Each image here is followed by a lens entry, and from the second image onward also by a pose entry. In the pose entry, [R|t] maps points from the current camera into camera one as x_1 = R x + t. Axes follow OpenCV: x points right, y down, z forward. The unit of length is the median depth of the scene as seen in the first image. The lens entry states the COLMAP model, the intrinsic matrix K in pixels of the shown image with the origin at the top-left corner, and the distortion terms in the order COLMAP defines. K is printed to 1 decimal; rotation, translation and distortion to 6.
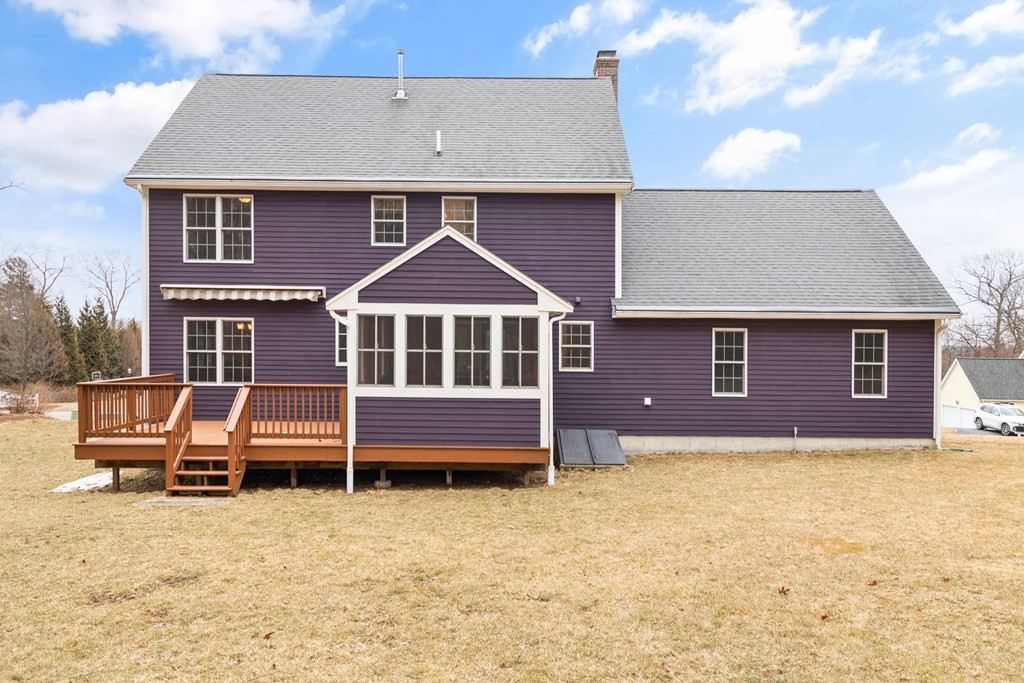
lens RADIAL K [[810.4, 0, 512.0], [0, 810.4, 341.5], [0, 0, 1]] dist [-0.005029, -0.000564]
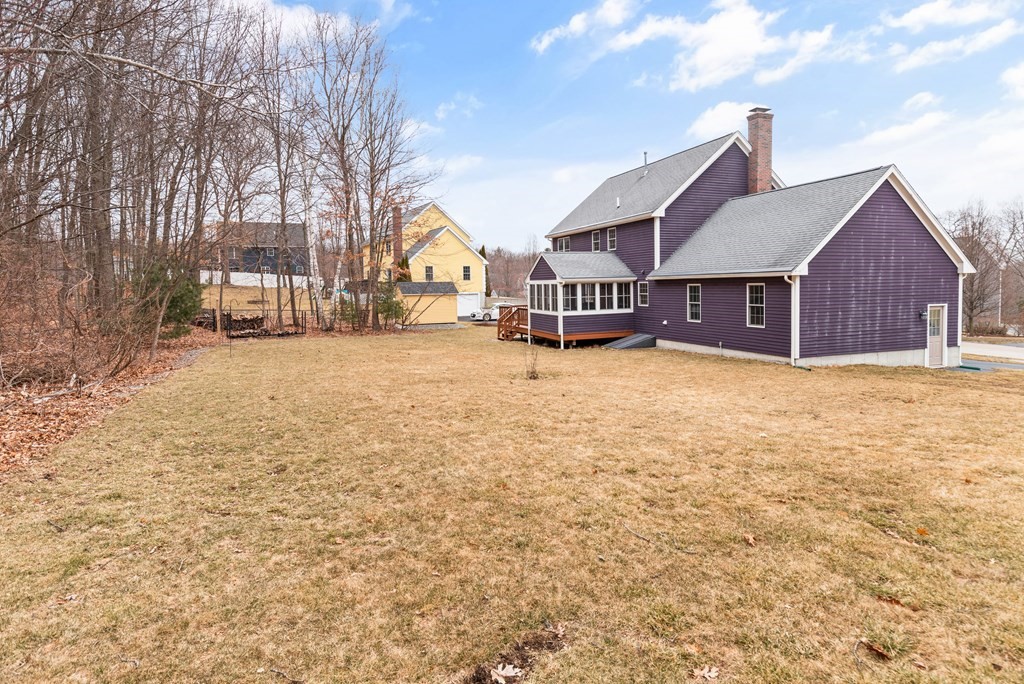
lens RADIAL K [[595.0, 0, 512.0], [0, 595.0, 342.0], [0, 0, 1]] dist [-0.000103, 0.000080]
pose [[0.313140, 0.074683, -0.946766, 1.401407], [0.017238, 0.996292, 0.084291, -0.006419], [0.949551, -0.042715, 0.310692, 0.201829]]
